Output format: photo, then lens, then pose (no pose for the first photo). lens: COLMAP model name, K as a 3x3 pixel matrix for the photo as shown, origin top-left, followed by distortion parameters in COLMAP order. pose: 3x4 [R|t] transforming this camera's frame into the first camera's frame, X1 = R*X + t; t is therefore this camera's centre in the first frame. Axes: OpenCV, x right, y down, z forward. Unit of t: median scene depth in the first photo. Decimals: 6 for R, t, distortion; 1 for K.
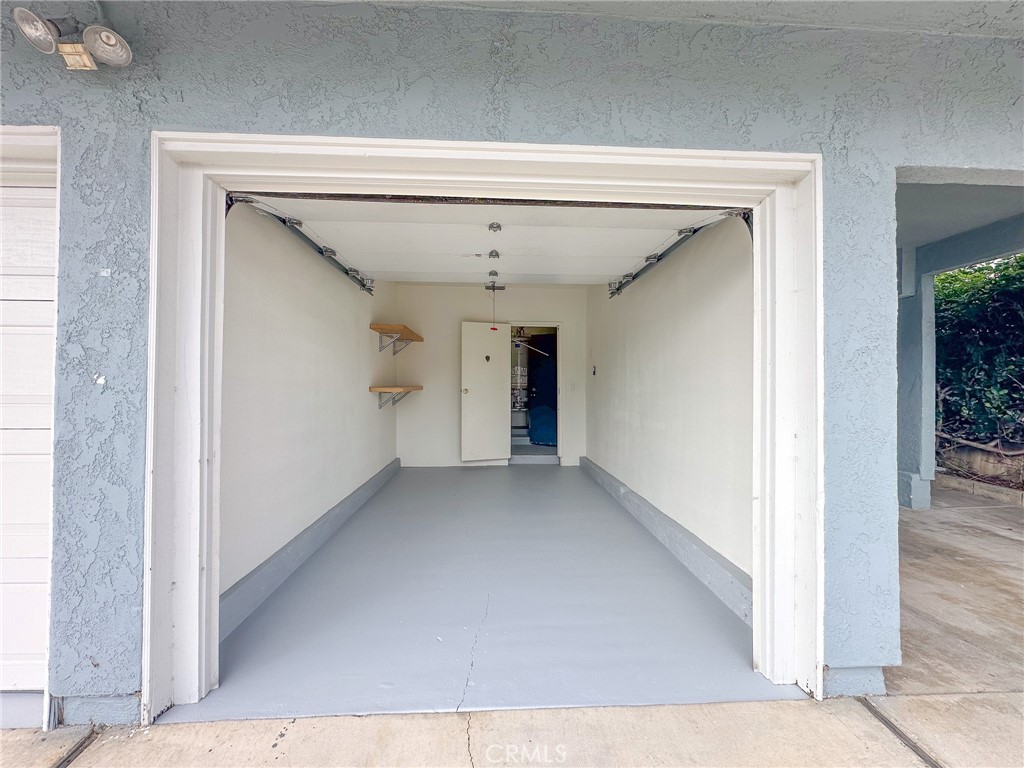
lens RADIAL K [[406.8, 0, 512.2], [0, 406.8, 382.0], [0, 0, 1]] dist [-0.003603, 0.001124]
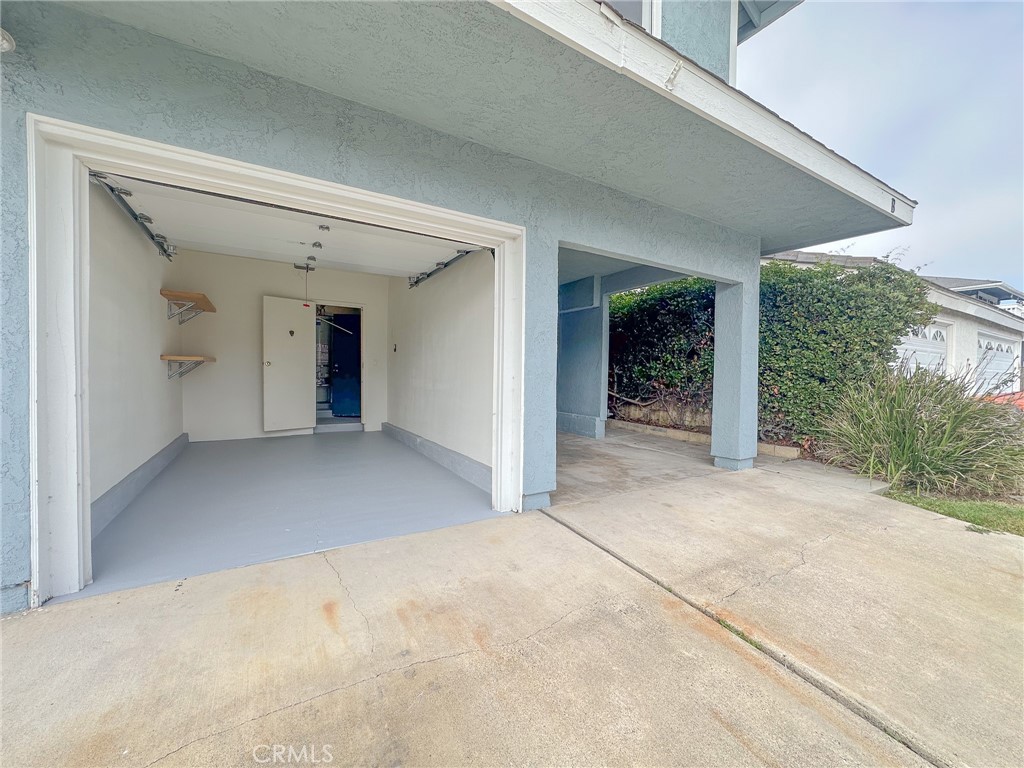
lens RADIAL K [[406.8, 0, 512.2], [0, 406.8, 382.0], [0, 0, 1]] dist [-0.003603, 0.001124]
pose [[0.880371, -0.004679, 0.474264, -0.159438], [-0.011103, 0.999474, 0.030470, 0.083548], [-0.474157, -0.032090, 0.879856, -0.546759]]
